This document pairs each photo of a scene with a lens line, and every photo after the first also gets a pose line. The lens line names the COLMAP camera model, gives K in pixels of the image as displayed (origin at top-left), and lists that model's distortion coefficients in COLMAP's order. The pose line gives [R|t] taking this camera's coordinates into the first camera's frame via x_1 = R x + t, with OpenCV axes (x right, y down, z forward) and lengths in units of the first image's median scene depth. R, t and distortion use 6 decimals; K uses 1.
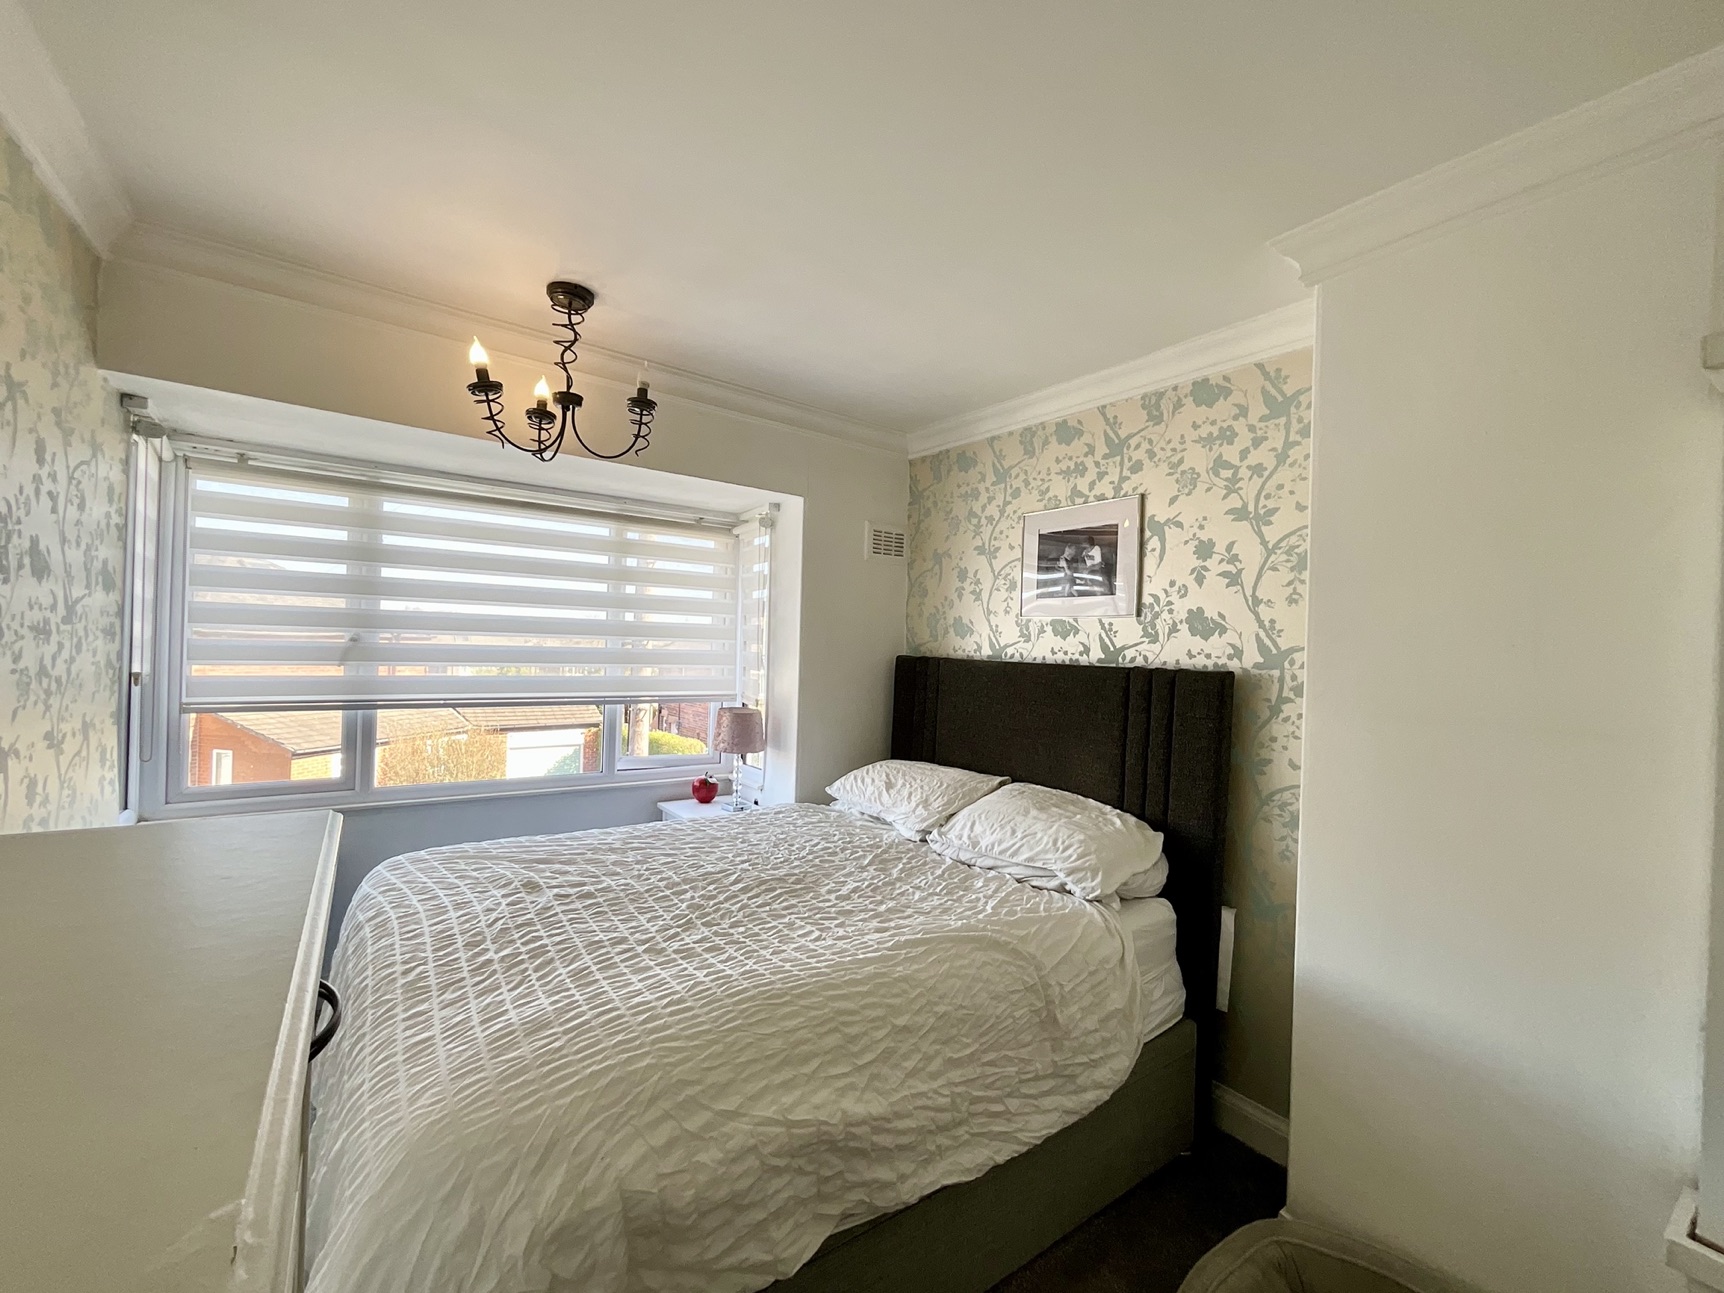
lens RADIAL K [[700.8, 0, 870.0], [0, 700.8, 646.8], [0, 0, 1]] dist [-0.002921, -0.000601]
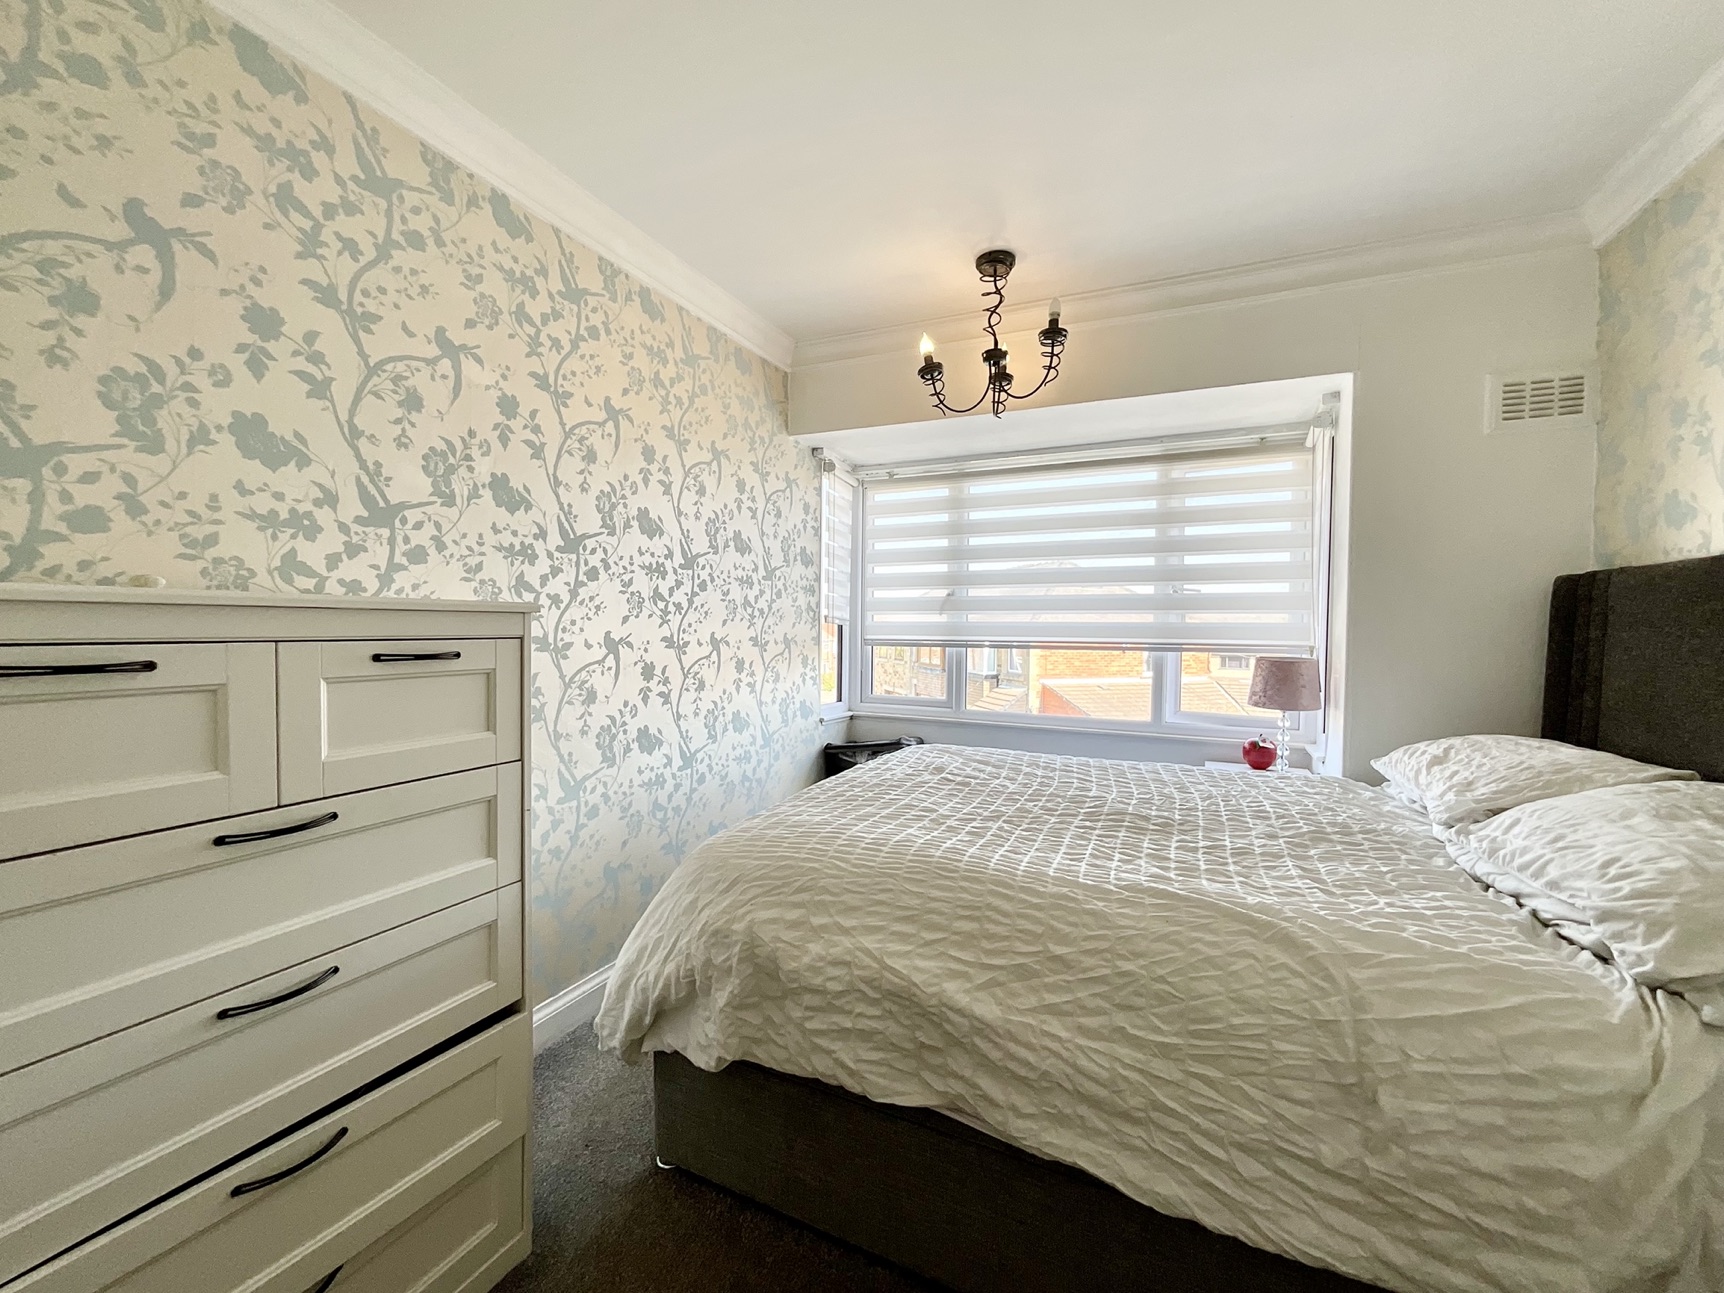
lens RADIAL K [[704.7, 0, 862.5], [0, 704.7, 646.8], [0, 0, 1]] dist [0.001920, -0.000337]
pose [[0.486201, -0.003775, -0.873839, 0.422478], [0.006757, 0.999977, -0.000560, 0.105759], [0.873821, -0.005632, 0.486215, 0.240096]]
